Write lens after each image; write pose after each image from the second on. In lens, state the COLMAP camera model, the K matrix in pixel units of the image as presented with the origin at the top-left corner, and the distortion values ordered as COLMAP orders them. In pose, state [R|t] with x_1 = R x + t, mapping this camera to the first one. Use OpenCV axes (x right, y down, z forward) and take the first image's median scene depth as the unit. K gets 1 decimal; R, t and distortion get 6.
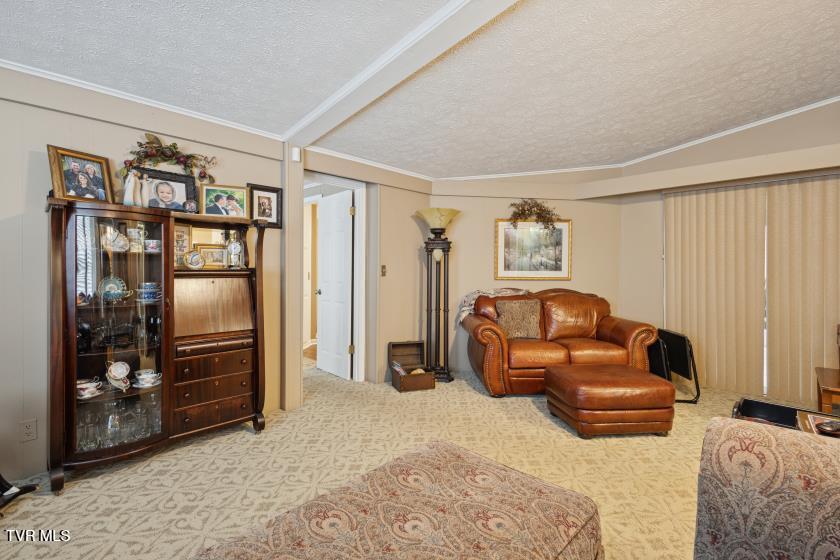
lens RADIAL K [[391.6, 0, 420.4], [0, 391.6, 277.3], [0, 0, 1]] dist [0.000769, -0.000064]
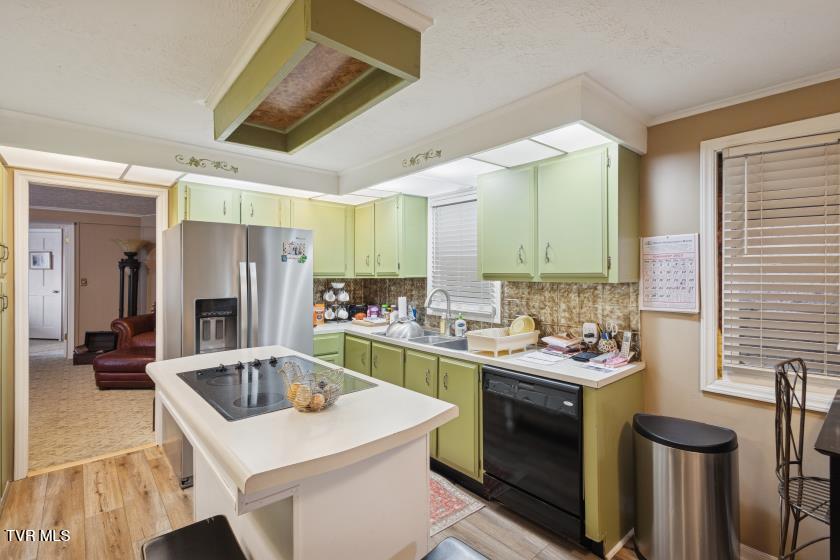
lens RADIAL K [[391.6, 0, 422.7], [0, 391.6, 275.8], [0, 0, 1]] dist [0.000769, -0.000064]
pose [[0.995223, -0.003956, -0.097548, 1.228959], [0.002525, 0.999887, -0.014786, -0.014694], [0.097596, 0.014469, 0.995121, -0.308748]]
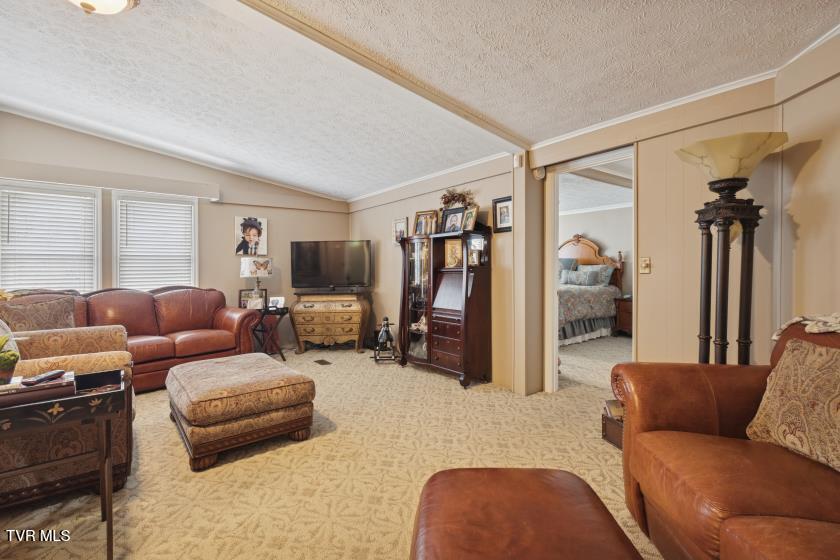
lens RADIAL K [[391.6, 0, 420.9], [0, 391.6, 275.3], [0, 0, 1]] dist [0.000769, -0.000064]
pose [[-0.150486, 0.006076, -0.988593, 0.605710], [-0.008906, 0.999932, 0.007501, -0.000680], [0.988572, 0.009933, -0.150422, 0.678936]]
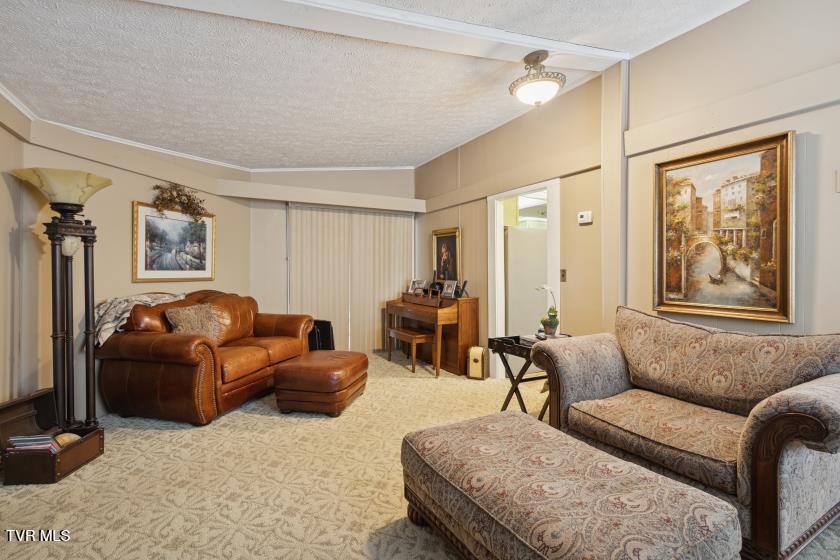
lens RADIAL K [[391.6, 0, 423.1], [0, 391.6, 273.9], [0, 0, 1]] dist [0.000769, -0.000064]
pose [[0.291030, -0.010308, 0.956658, -0.387524], [0.013688, 0.999884, 0.006609, -0.007966], [-0.956616, 0.011171, 0.291137, 0.270079]]
